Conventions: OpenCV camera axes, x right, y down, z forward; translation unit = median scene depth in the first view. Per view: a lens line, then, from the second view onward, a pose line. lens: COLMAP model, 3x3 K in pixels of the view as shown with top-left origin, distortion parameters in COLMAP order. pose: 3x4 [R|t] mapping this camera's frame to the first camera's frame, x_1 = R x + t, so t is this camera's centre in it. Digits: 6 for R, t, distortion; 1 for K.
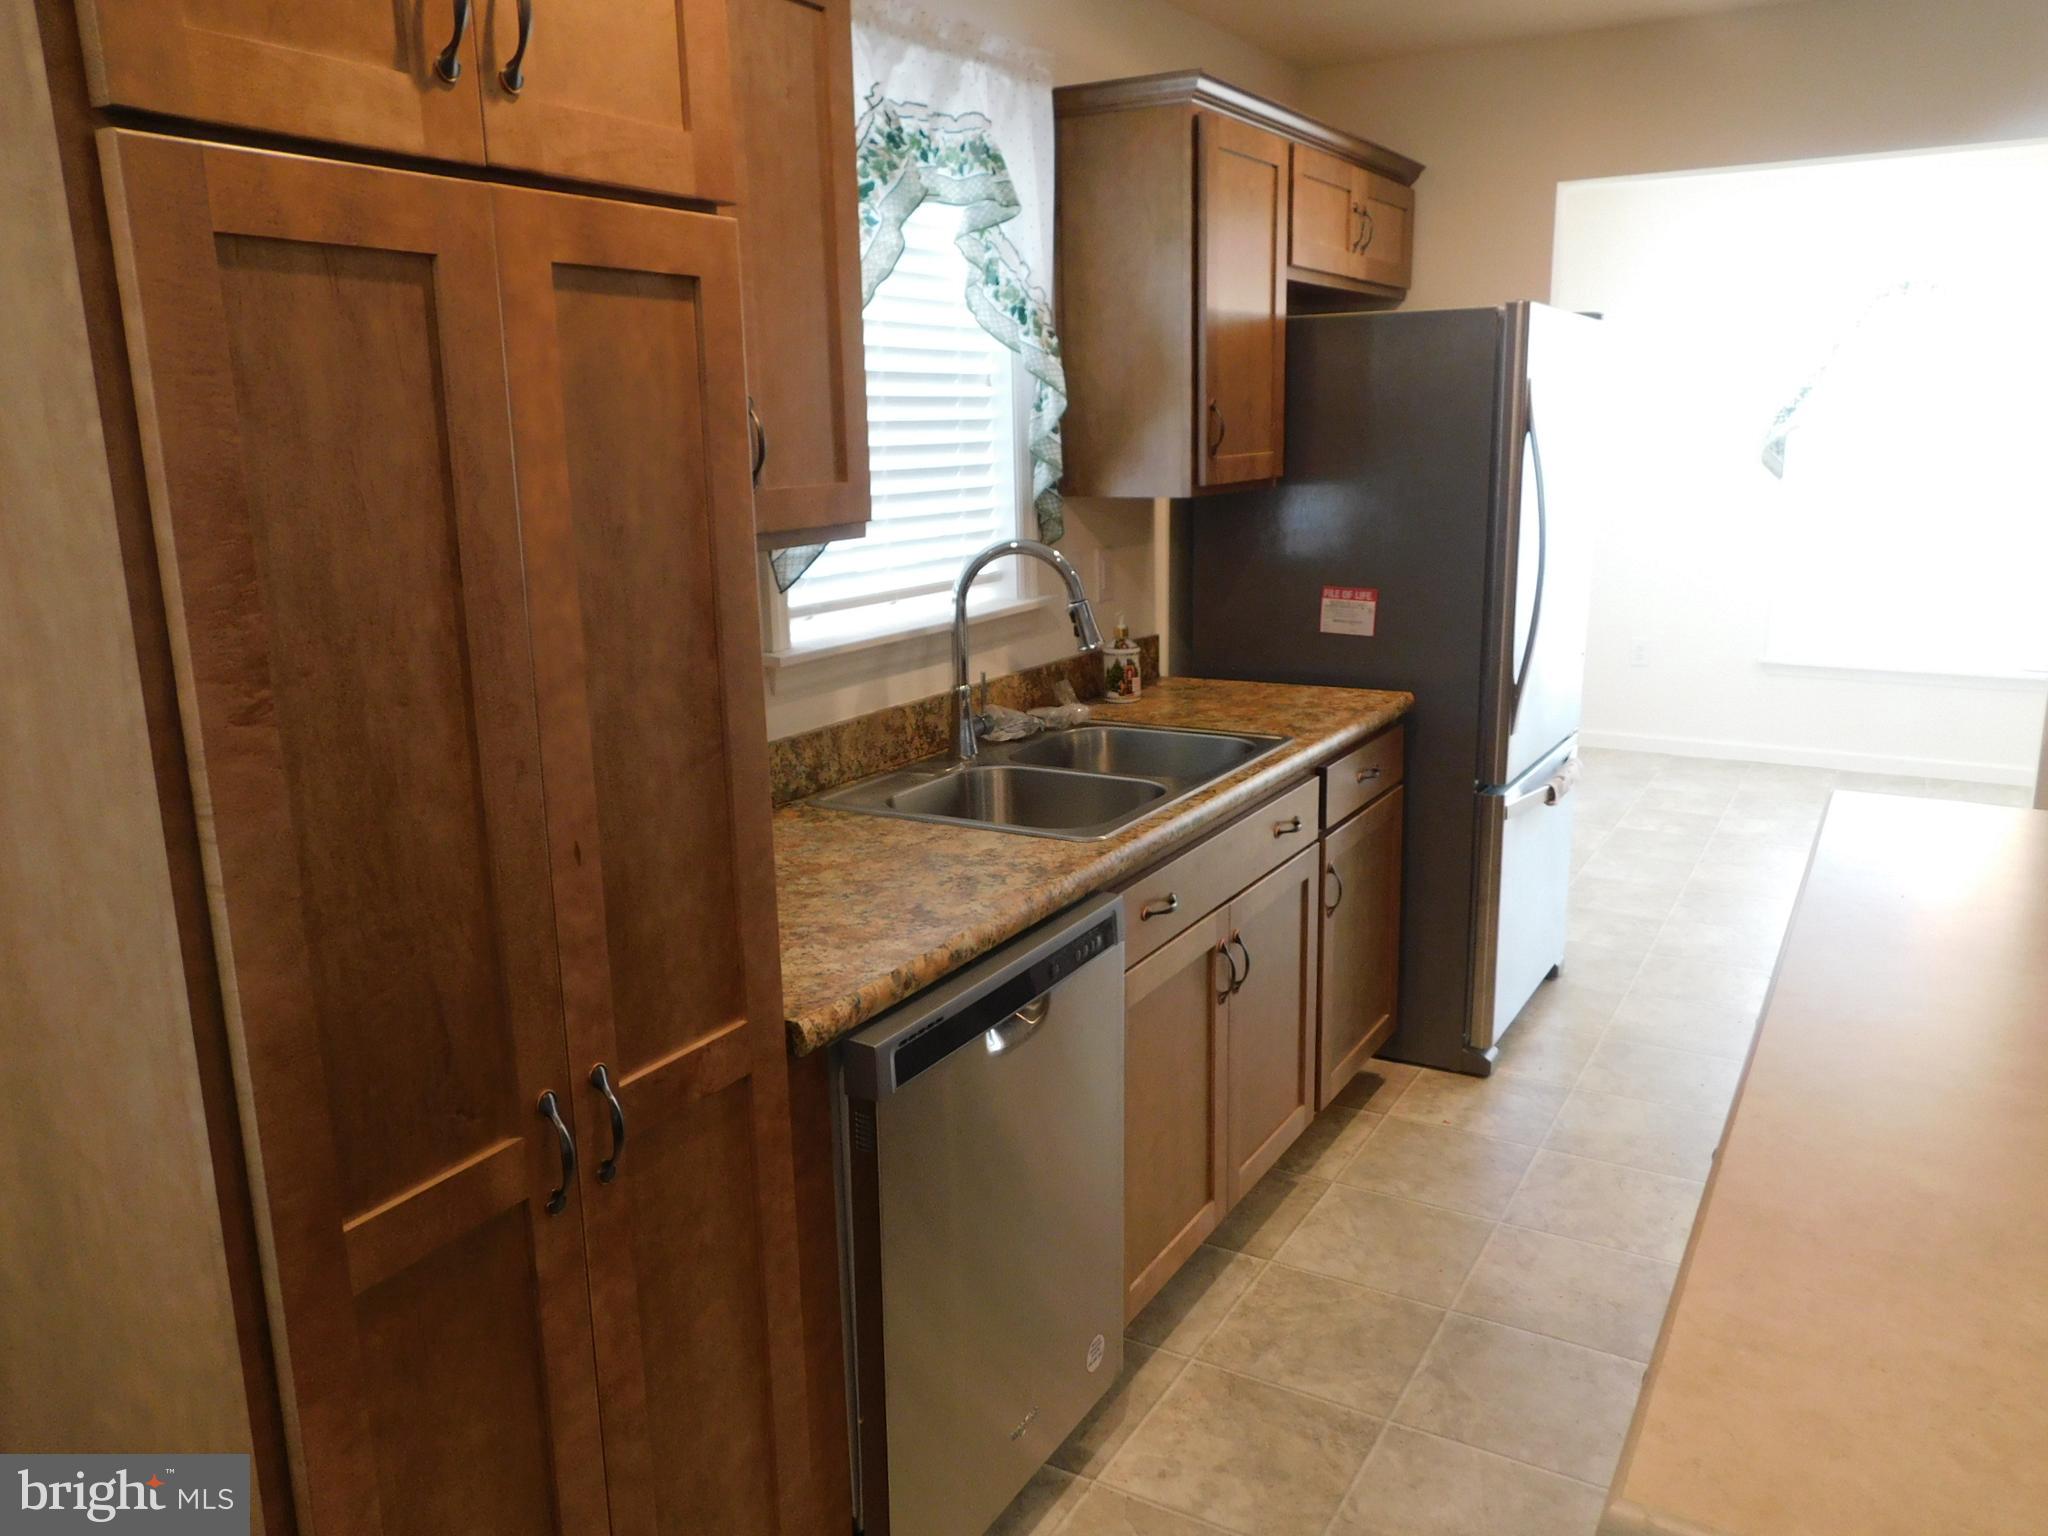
lens RADIAL K [[1509.8, 0, 1029.5], [0, 1509.8, 767.3], [0, 0, 1]] dist [-0.011253, 0.012425]
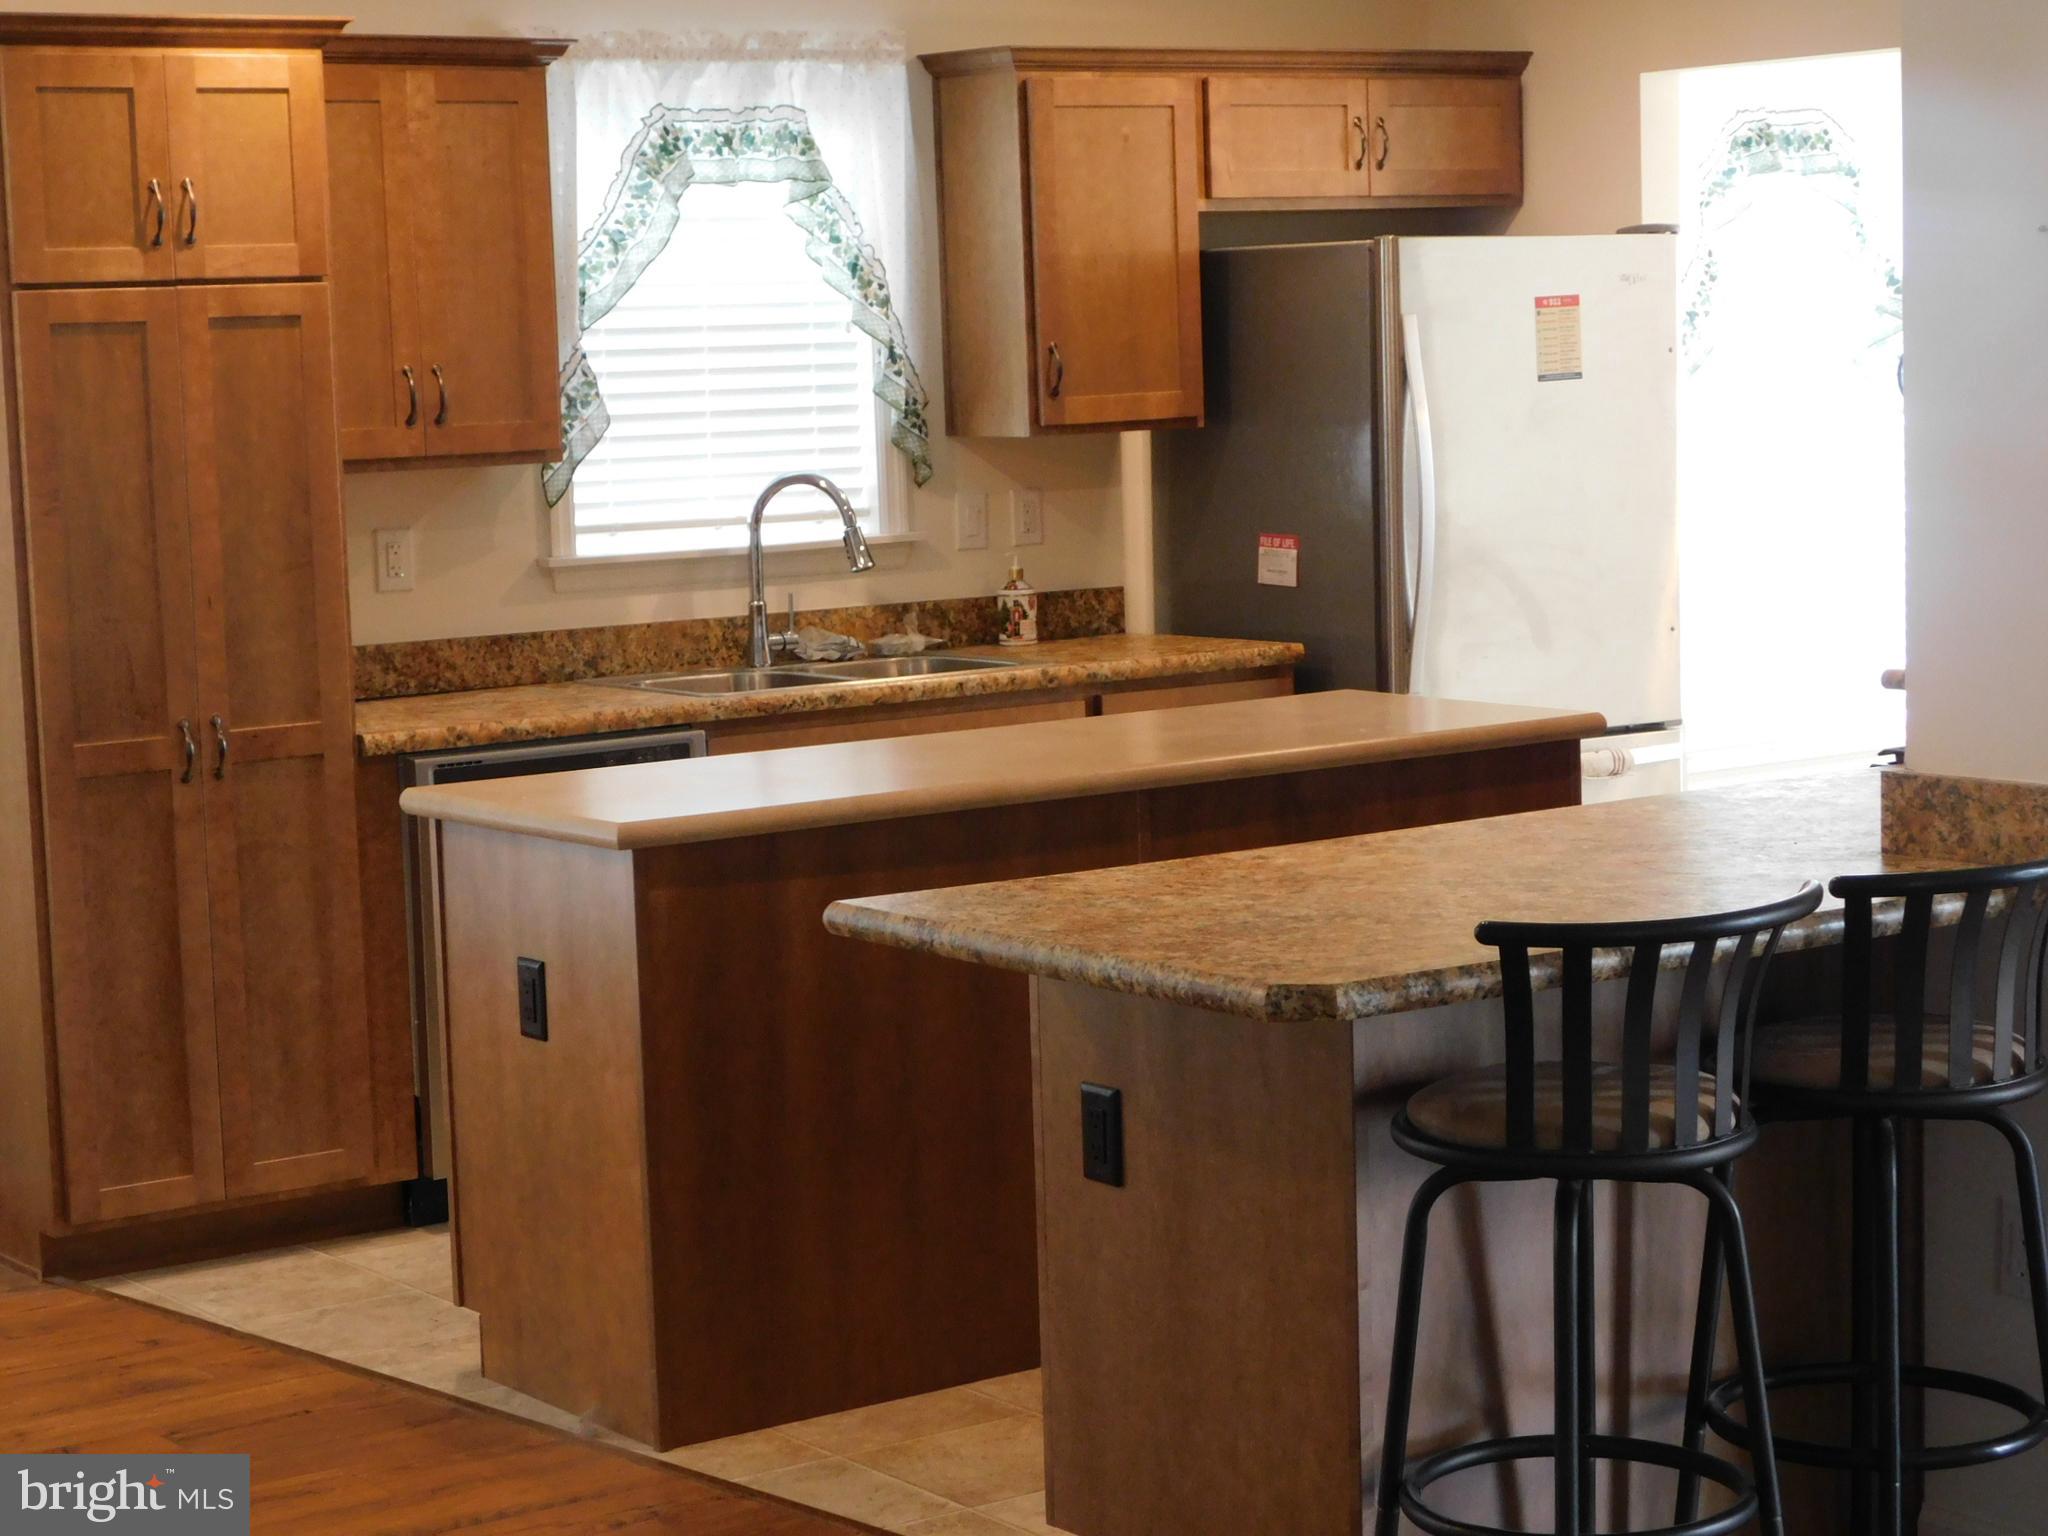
lens RADIAL K [[3931.2, 0, 1023.5], [0, 3931.2, 768.5], [0, 0, 1]] dist [0.012665, 0.000000]
pose [[0.909334, 0.037271, -0.414395, 1.547485], [-0.078347, 0.993501, -0.082567, 0.337301], [0.408624, 0.107547, 0.906344, -1.771729]]
